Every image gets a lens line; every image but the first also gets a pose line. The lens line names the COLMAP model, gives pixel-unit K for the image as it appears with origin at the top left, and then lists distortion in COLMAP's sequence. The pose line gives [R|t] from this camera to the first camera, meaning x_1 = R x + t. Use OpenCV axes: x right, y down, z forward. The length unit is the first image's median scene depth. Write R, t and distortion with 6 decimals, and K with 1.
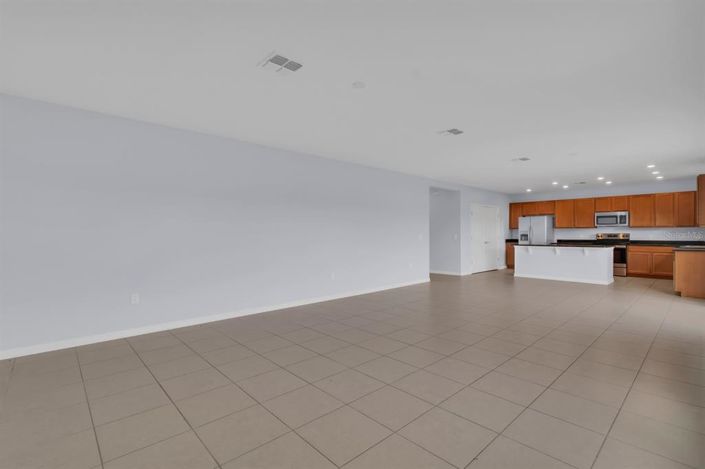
lens RADIAL K [[327.4, 0, 355.8], [0, 327.4, 237.8], [0, 0, 1]] dist [0.004294, 0.000191]
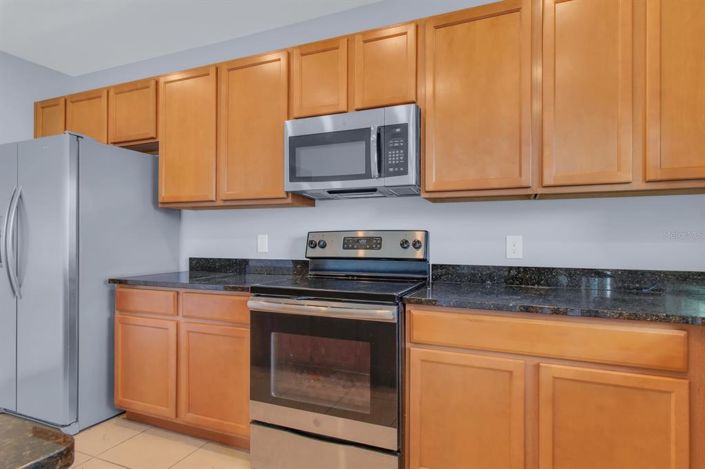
lens RADIAL K [[397.1, 0, 347.5], [0, 397.1, 233.0], [0, 0, 1]] dist [0.004884, 0.000278]
pose [[0.918416, 0.007980, 0.395536, 0.672824], [0.001219, 0.999735, -0.023001, -0.005748], [-0.395614, 0.021607, 0.918162, 0.775205]]
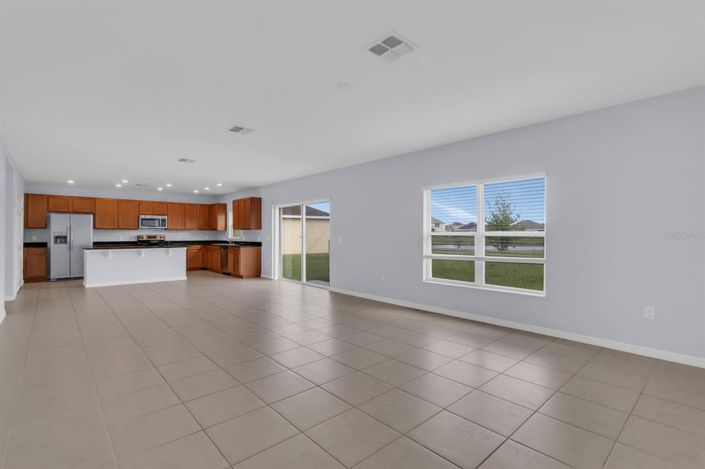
lens RADIAL K [[327.4, 0, 353.3], [0, 327.4, 231.9], [0, 0, 1]] dist [0.004294, 0.000191]
pose [[0.021628, 0.010739, 0.999708, -0.290229], [0.011501, 0.999873, -0.010989, -0.003689], [-0.999700, 0.011735, 0.021502, 0.304430]]
